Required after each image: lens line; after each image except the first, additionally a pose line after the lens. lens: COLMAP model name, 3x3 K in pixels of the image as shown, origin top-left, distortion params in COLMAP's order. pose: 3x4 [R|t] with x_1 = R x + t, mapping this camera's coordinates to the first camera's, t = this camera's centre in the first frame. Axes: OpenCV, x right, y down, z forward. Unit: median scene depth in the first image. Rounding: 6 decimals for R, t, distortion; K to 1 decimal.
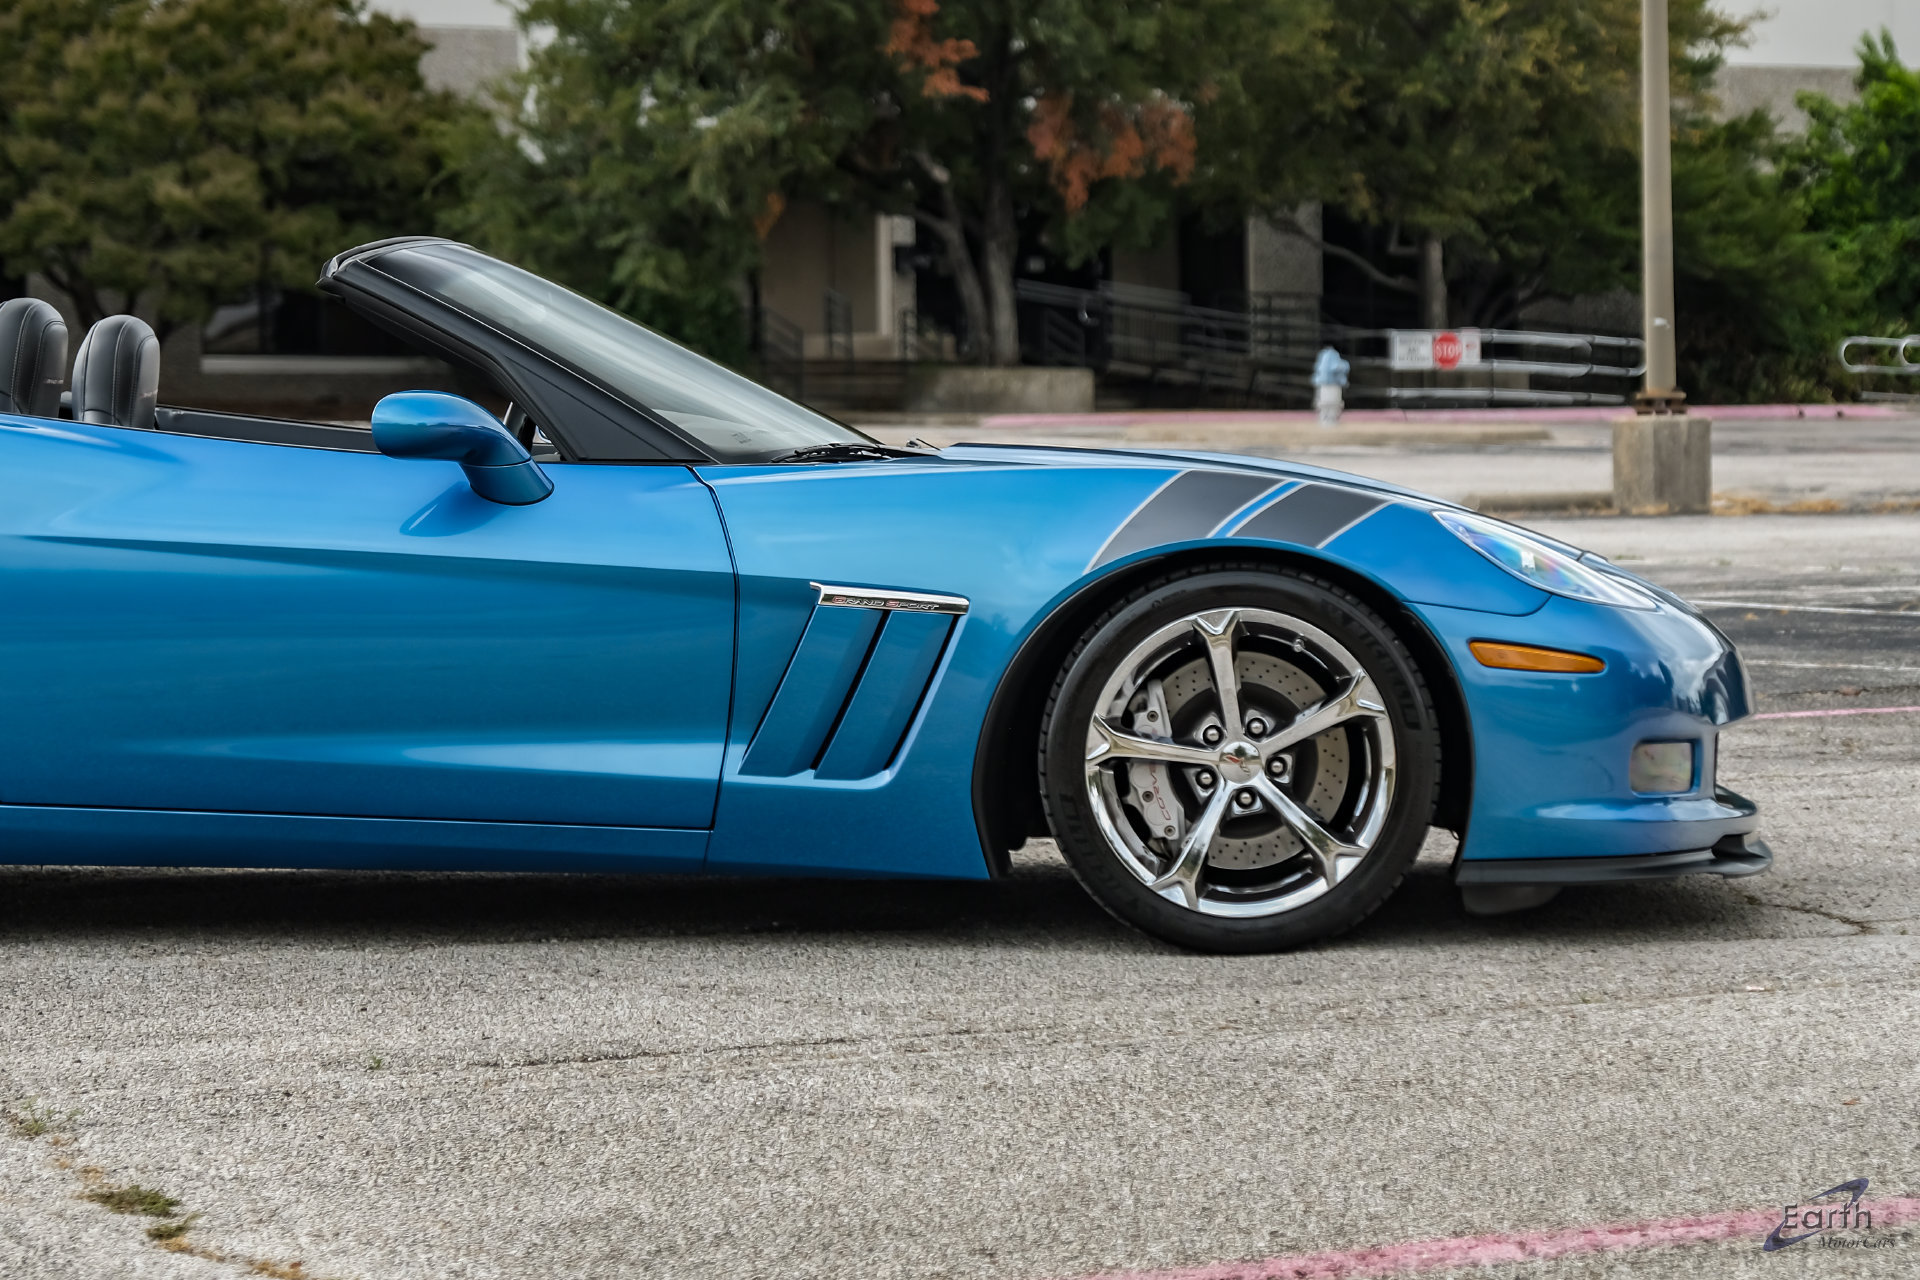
lens RADIAL K [[5969.1, 0, 1009.5], [0, 5969.1, 712.5], [0, 0, 1]] dist [0.018124, 2.031798]
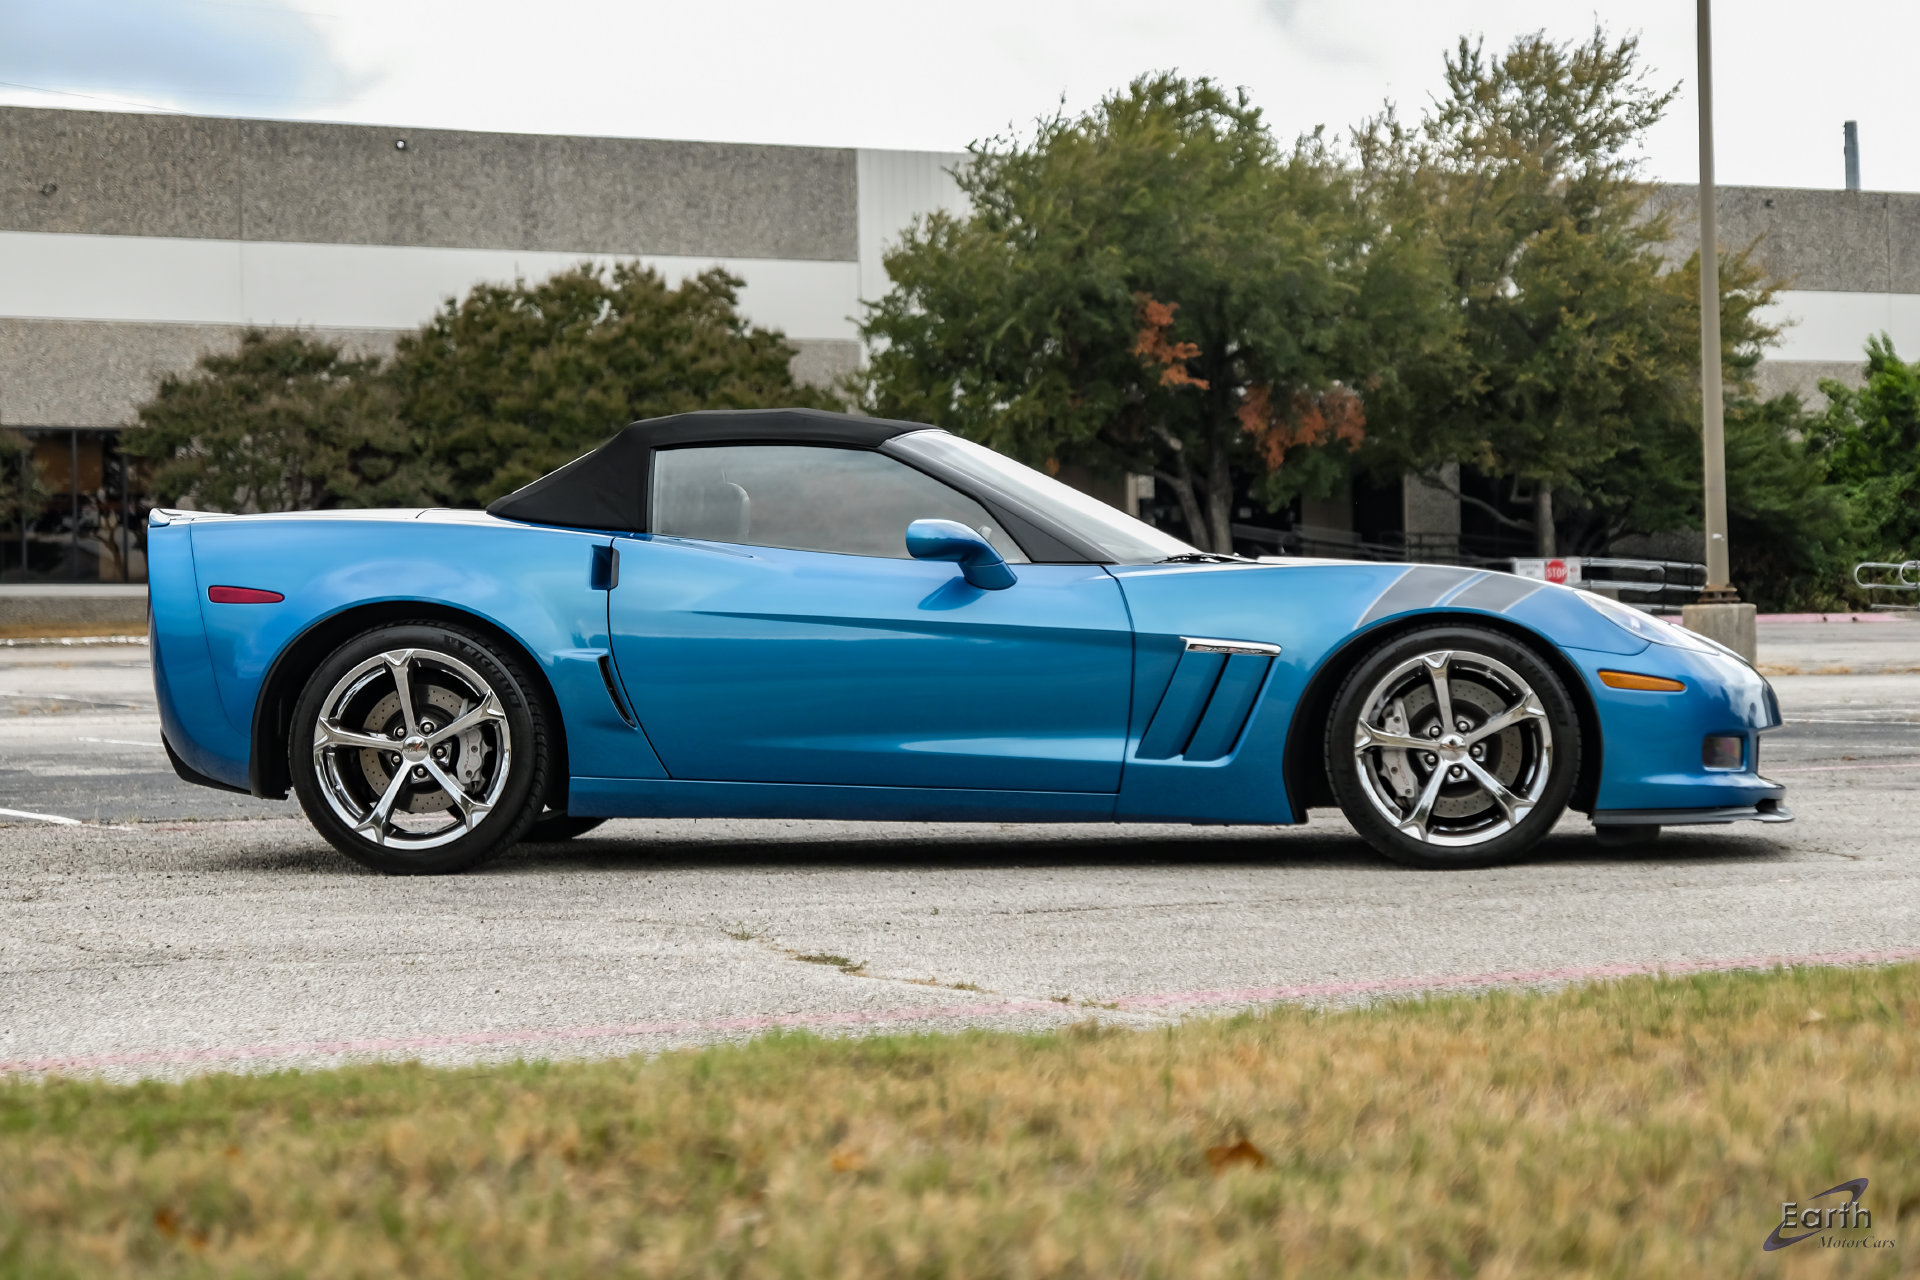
lens RADIAL K [[5320.9, 0, 960.0], [0, 5320.9, 640.0], [0, 0, 1]] dist [0.129447, 0.144120]
pose [[0.999436, -0.007628, -0.032710, -0.021145], [0.005393, 0.997680, -0.067865, 0.034790], [0.033152, 0.067650, 0.997158, -0.191665]]
